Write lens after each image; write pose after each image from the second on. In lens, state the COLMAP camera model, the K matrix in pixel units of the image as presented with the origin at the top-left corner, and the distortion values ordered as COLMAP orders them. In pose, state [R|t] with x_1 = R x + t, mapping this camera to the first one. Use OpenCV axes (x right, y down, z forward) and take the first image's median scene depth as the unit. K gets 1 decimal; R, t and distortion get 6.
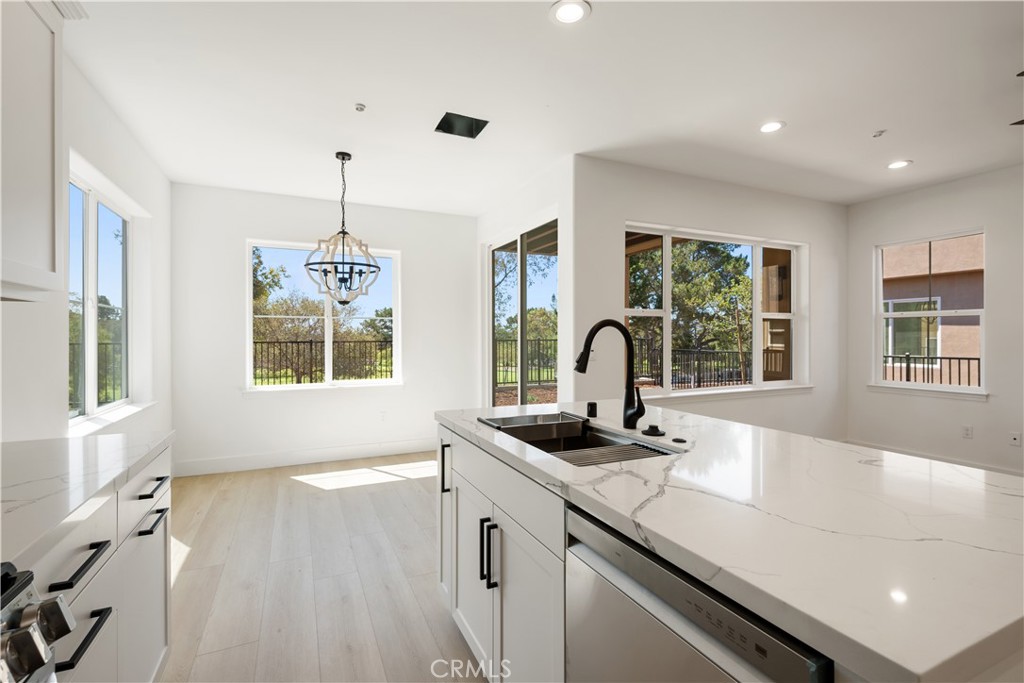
lens RADIAL K [[459.5, 0, 506.1], [0, 459.5, 334.5], [0, 0, 1]] dist [0.006015, 0.000328]
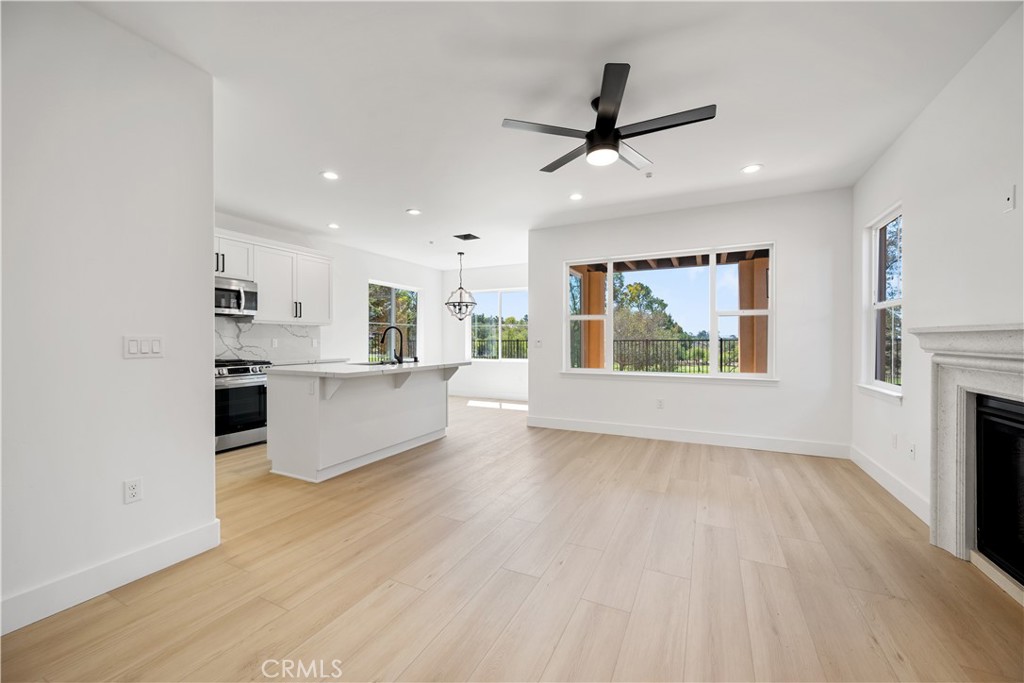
lens RADIAL K [[399.2, 0, 513.8], [0, 399.2, 338.1], [0, 0, 1]] dist [0.000041, -0.000426]
pose [[0.631784, -0.003468, -0.775137, 1.243455], [0.003735, 0.999992, -0.001430, 0.023335], [0.775136, -0.001992, 0.631792, -0.017073]]
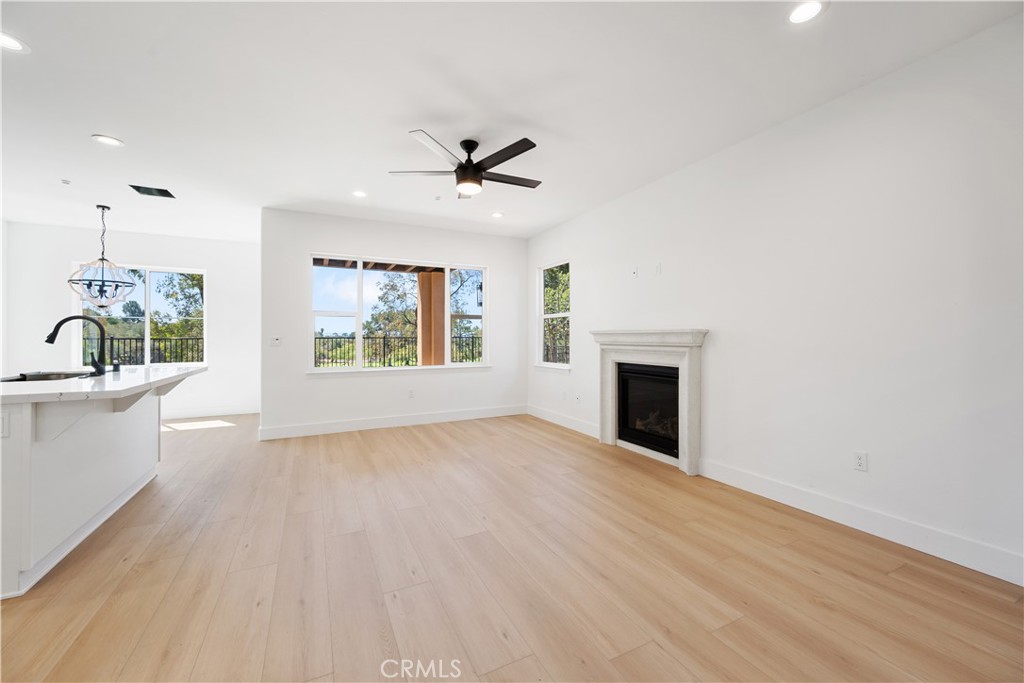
lens RADIAL K [[399.2, 0, 513.2], [0, 399.2, 333.3], [0, 0, 1]] dist [0.000041, -0.000426]
pose [[0.999344, -0.001111, 0.036202, 0.873044], [0.001318, 0.999983, -0.005693, 0.023380], [-0.036196, 0.005737, 0.999328, -0.307629]]
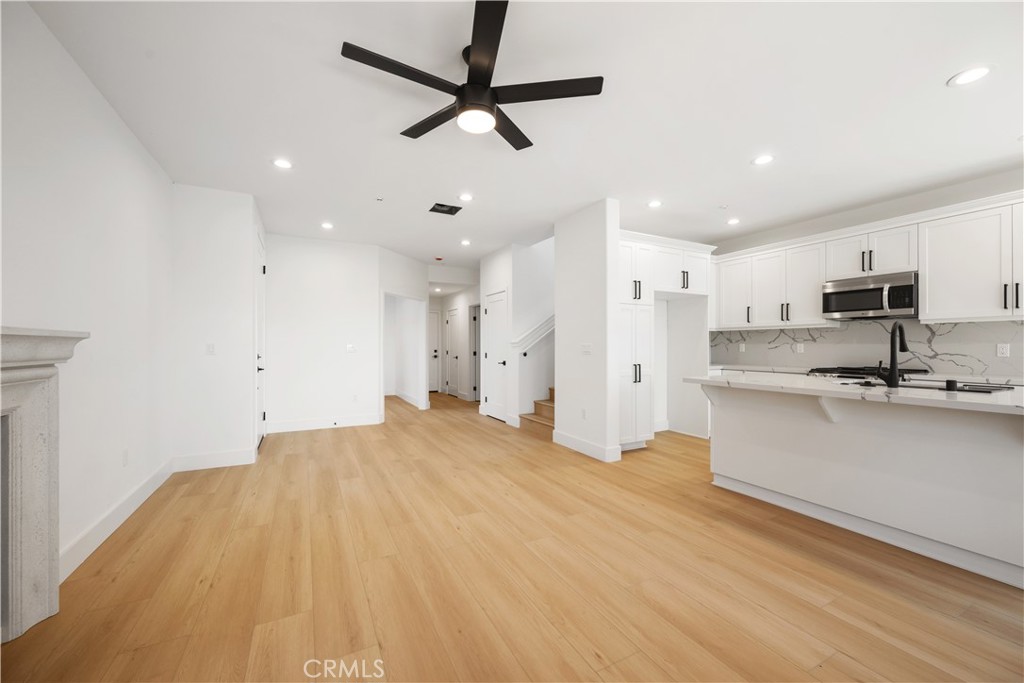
lens RADIAL K [[399.2, 0, 511.6], [0, 399.2, 340.8], [0, 0, 1]] dist [0.000041, -0.000426]
pose [[-0.998872, 0.000181, -0.047492, 0.789310], [0.001042, 0.999836, -0.018100, 0.029296], [0.047481, -0.018129, -0.998708, 1.085729]]
